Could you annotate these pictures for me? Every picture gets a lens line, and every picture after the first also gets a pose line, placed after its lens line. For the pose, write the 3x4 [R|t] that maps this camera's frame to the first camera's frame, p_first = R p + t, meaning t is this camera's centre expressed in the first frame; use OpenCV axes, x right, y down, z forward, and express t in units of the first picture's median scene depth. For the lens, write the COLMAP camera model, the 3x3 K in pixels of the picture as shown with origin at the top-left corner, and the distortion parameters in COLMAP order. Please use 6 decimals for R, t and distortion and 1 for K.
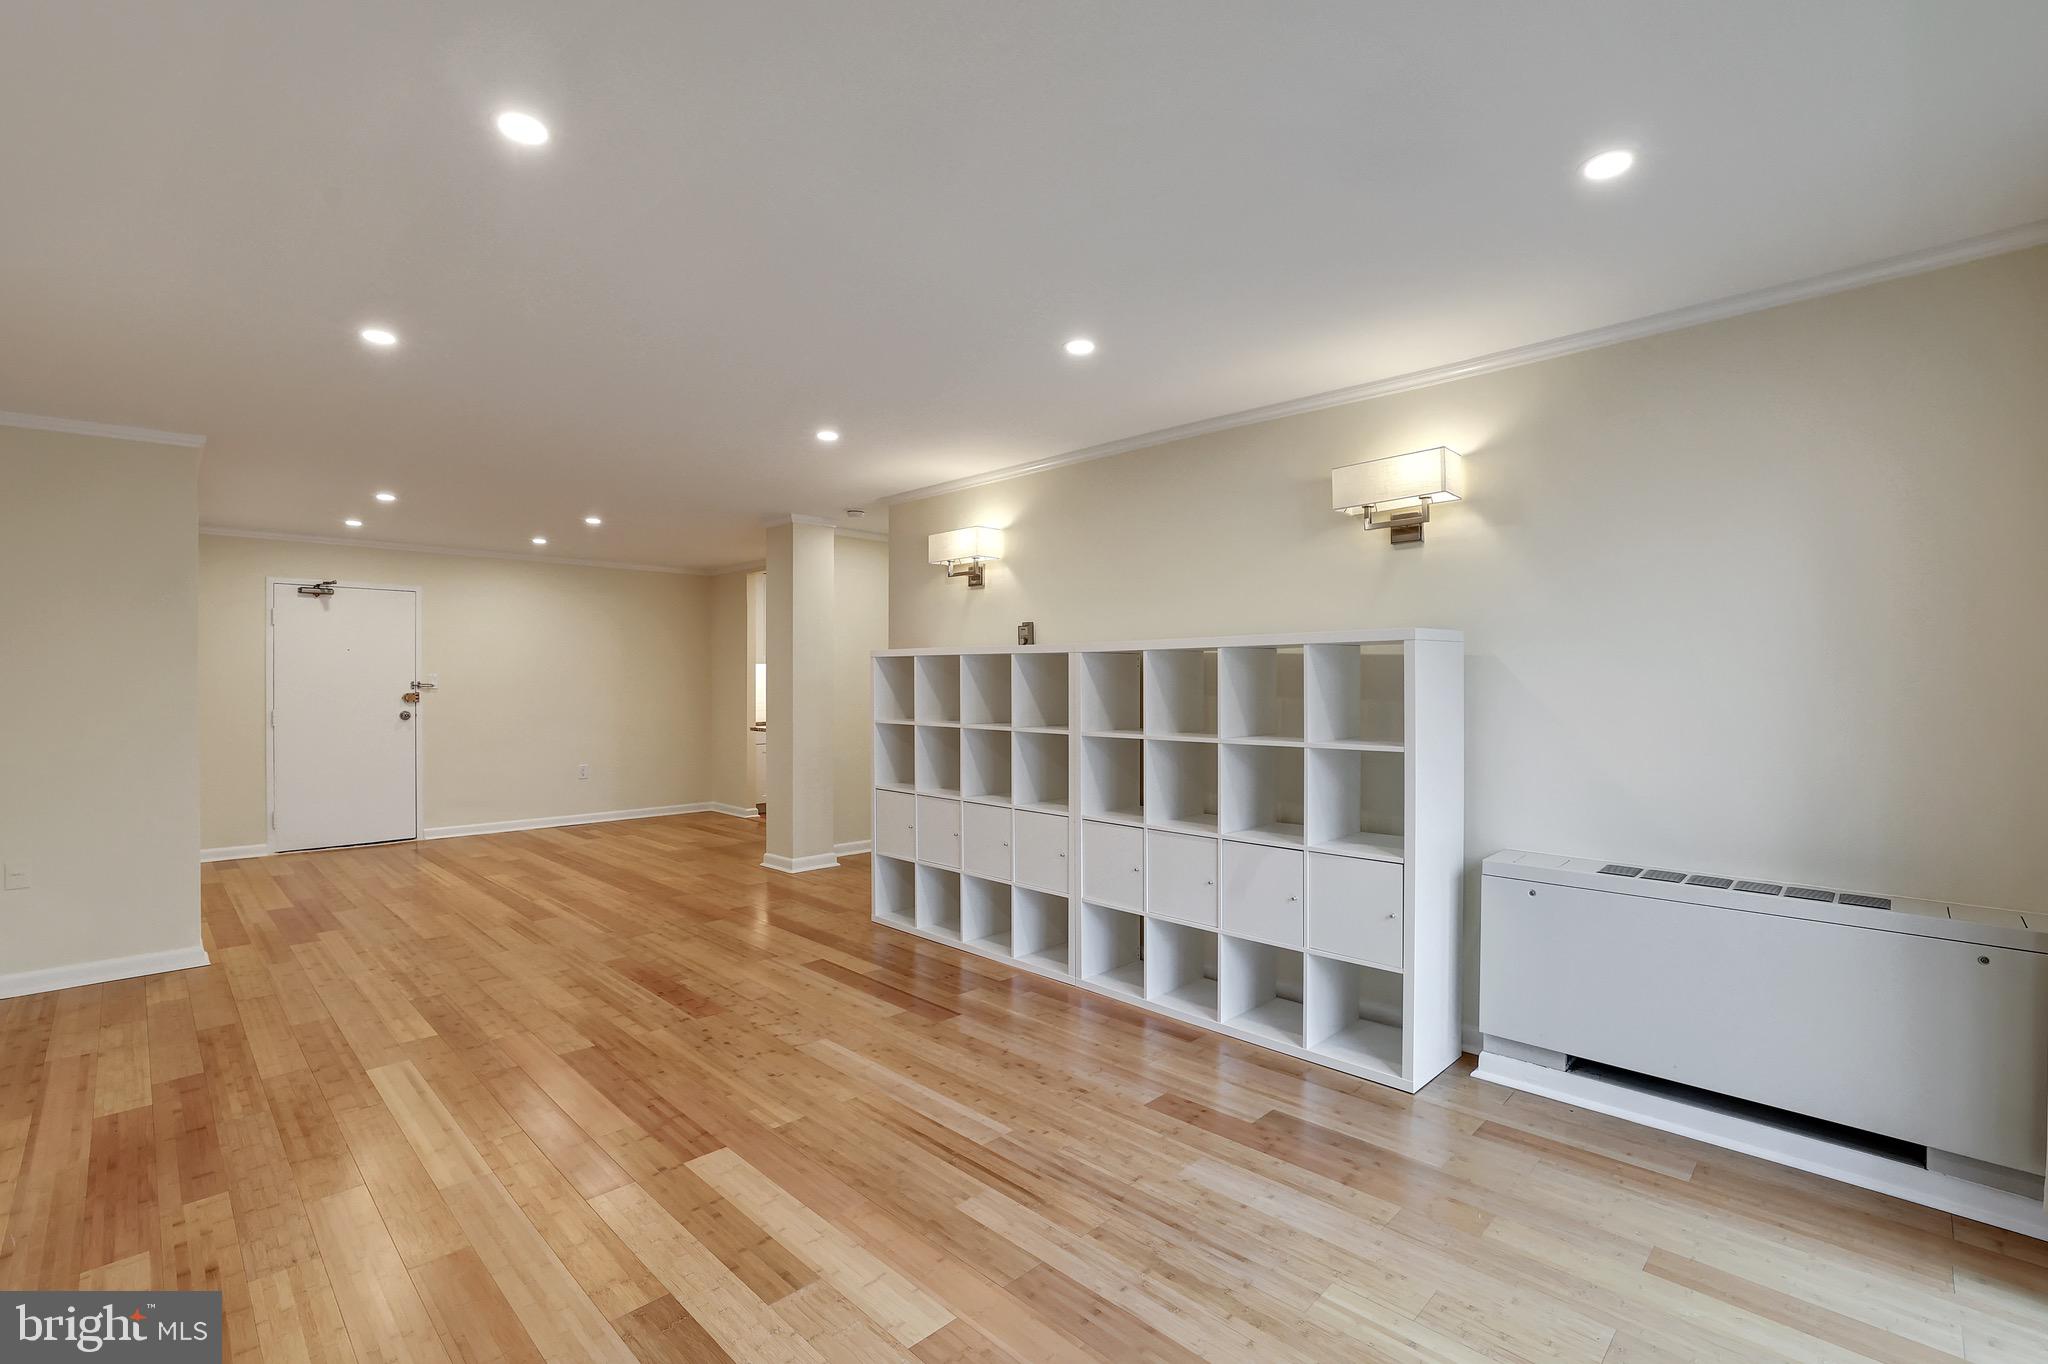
lens RADIAL K [[910.5, 0, 1017.6], [0, 910.5, 696.1], [0, 0, 1]] dist [-0.038235, 0.018033]
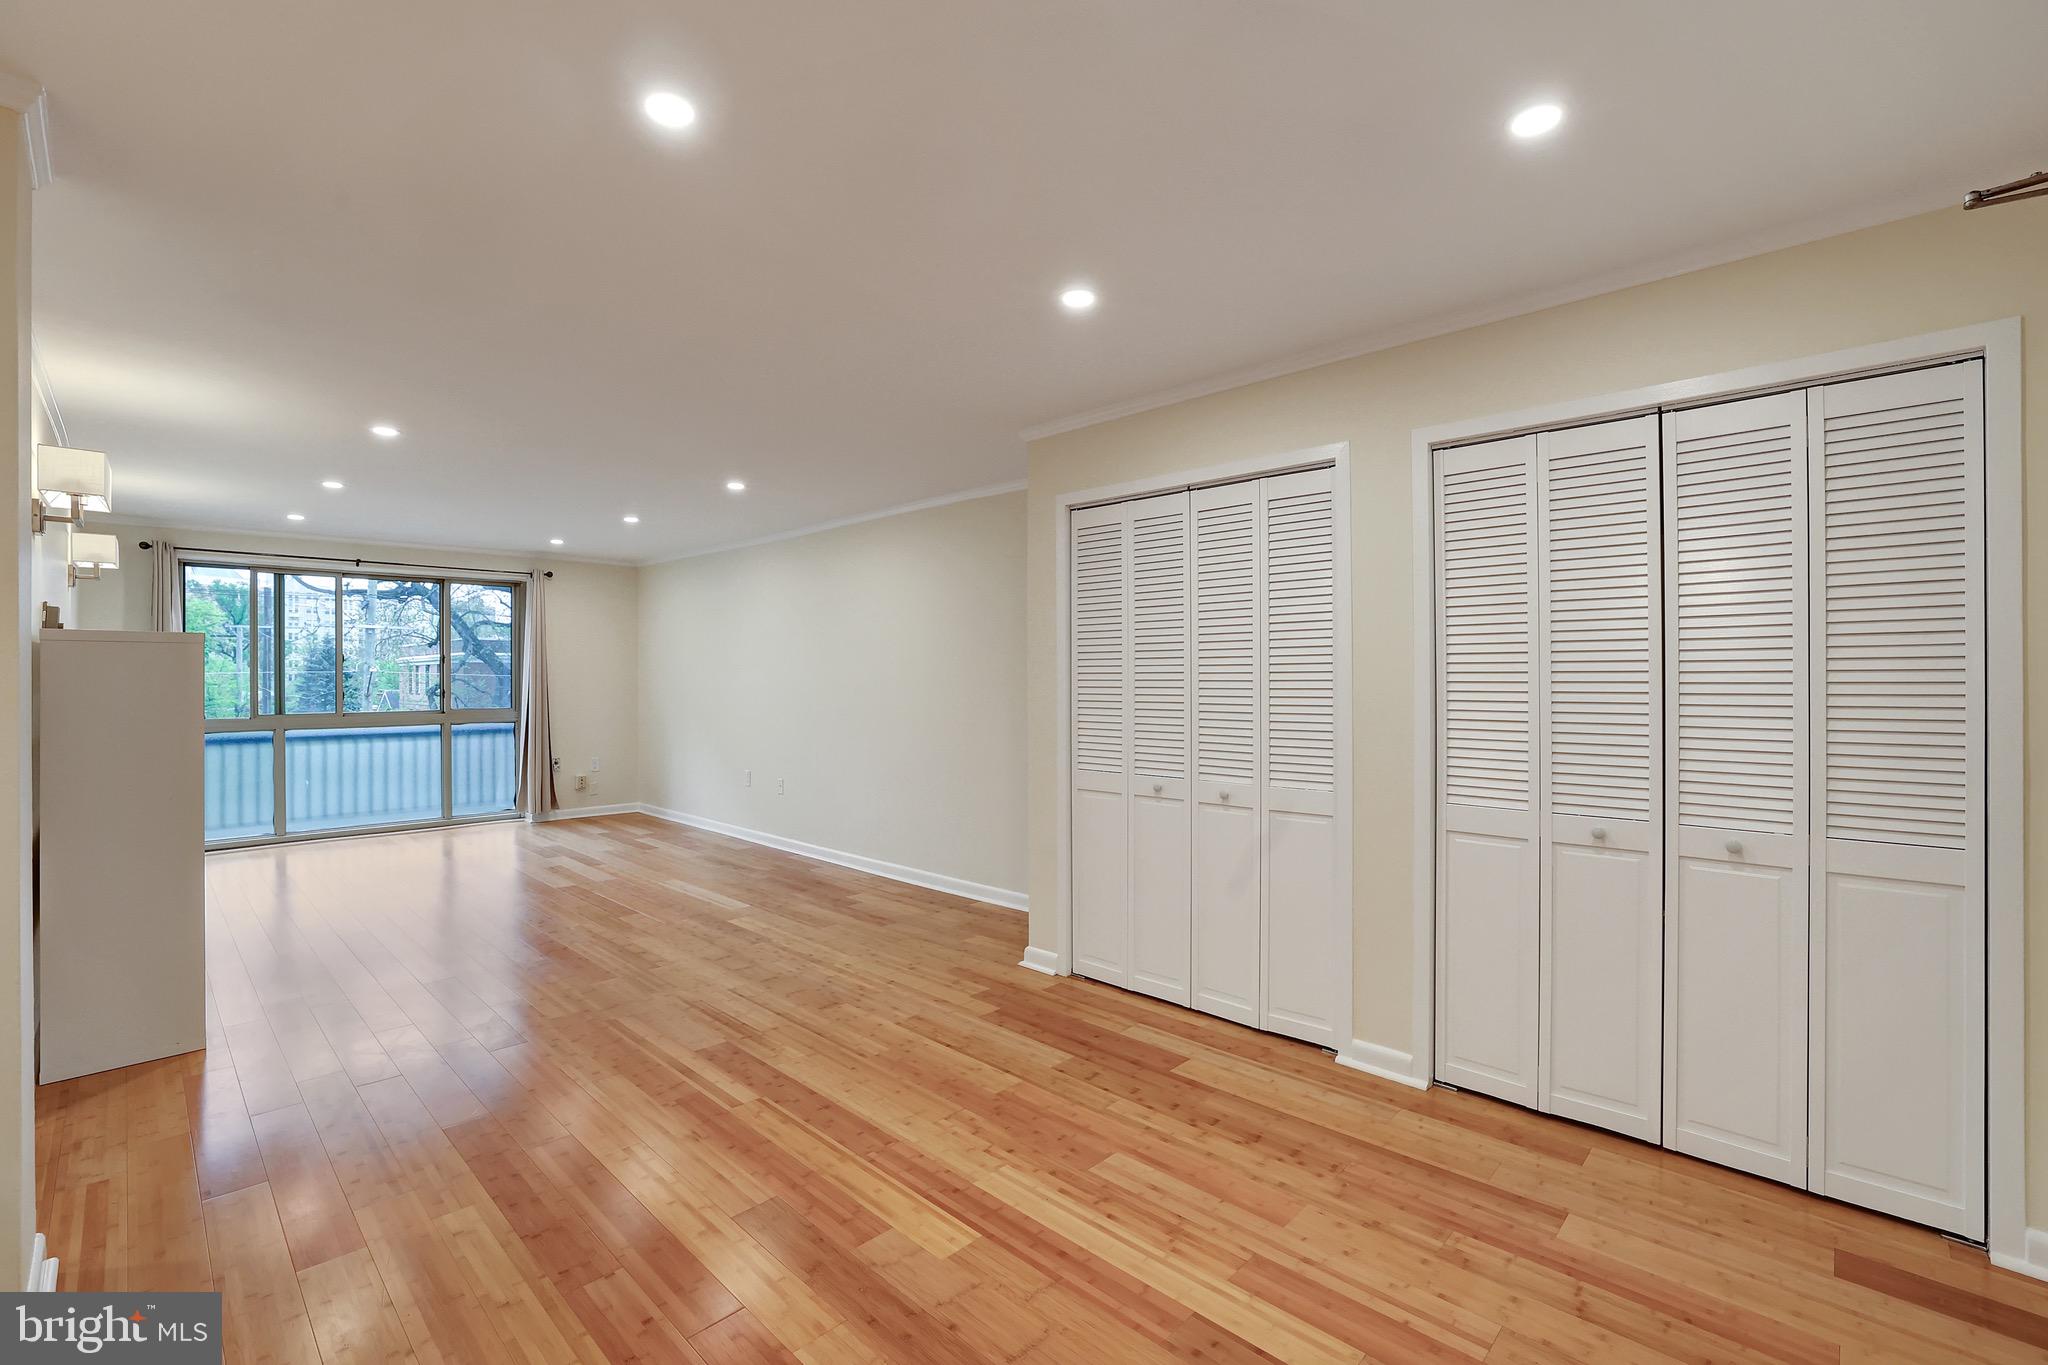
lens RADIAL K [[883.3, 0, 1028.7], [0, 883.3, 679.2], [0, 0, 1]] dist [-0.047717, 0.016313]
pose [[-0.999613, 0.001094, -0.027779, -0.992419], [0.000652, 0.999873, 0.015911, -0.034652], [0.027793, 0.015886, -0.999487, 2.197844]]
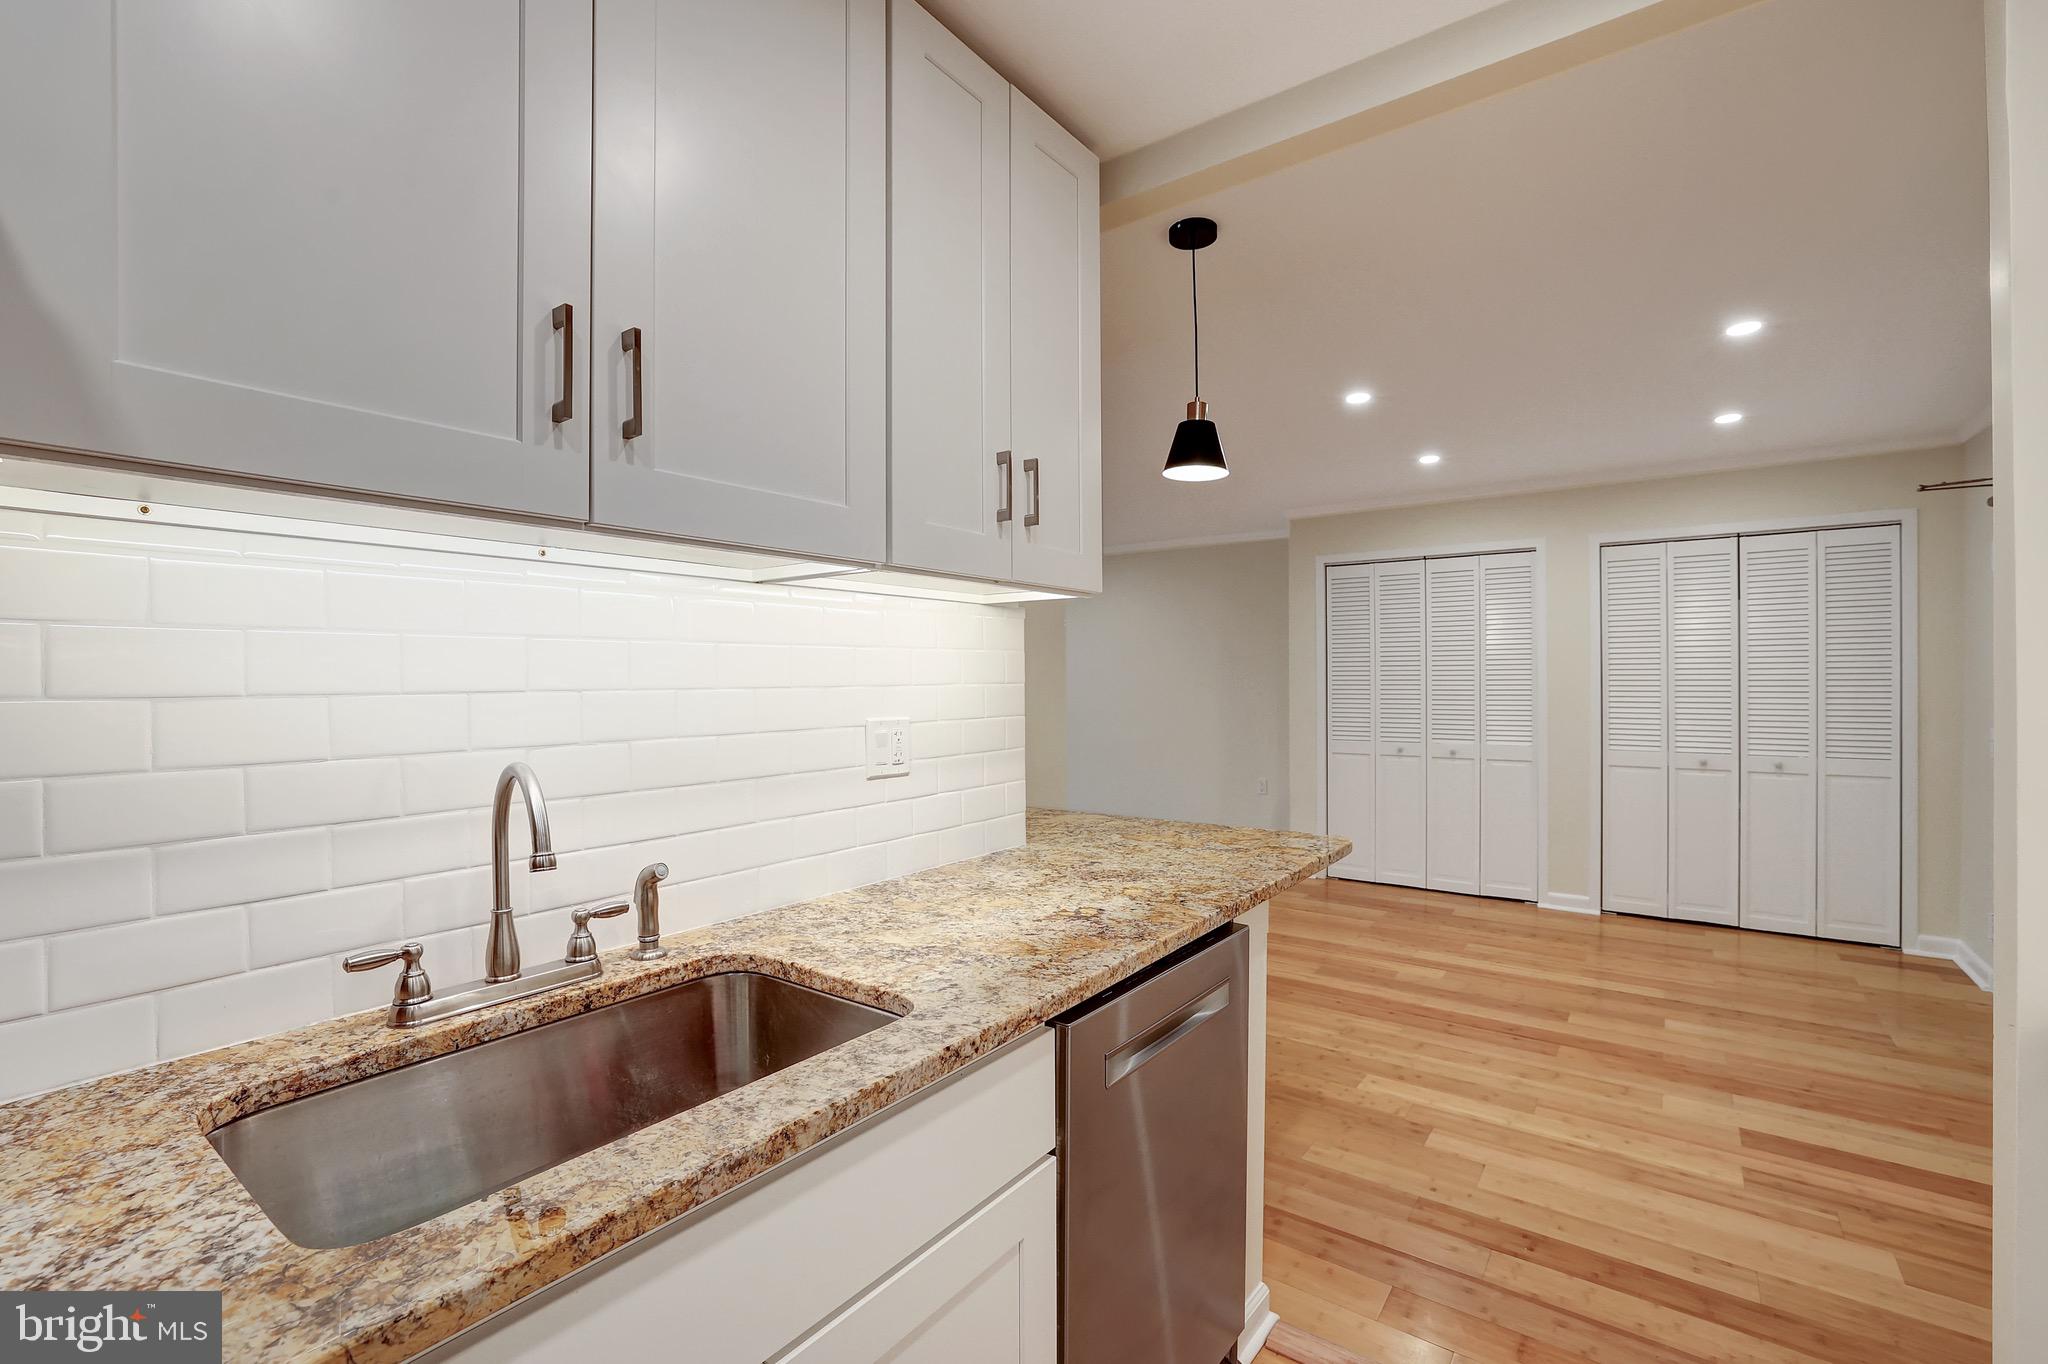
lens RADIAL K [[891.7, 0, 1022.0], [0, 891.7, 685.0], [0, 0, 1]] dist [-0.046909, 0.017942]
pose [[-0.988703, 0.005892, -0.149771, -0.306228], [0.002743, 0.999771, 0.021223, -0.043392], [0.149861, 0.020572, -0.988493, 2.623548]]
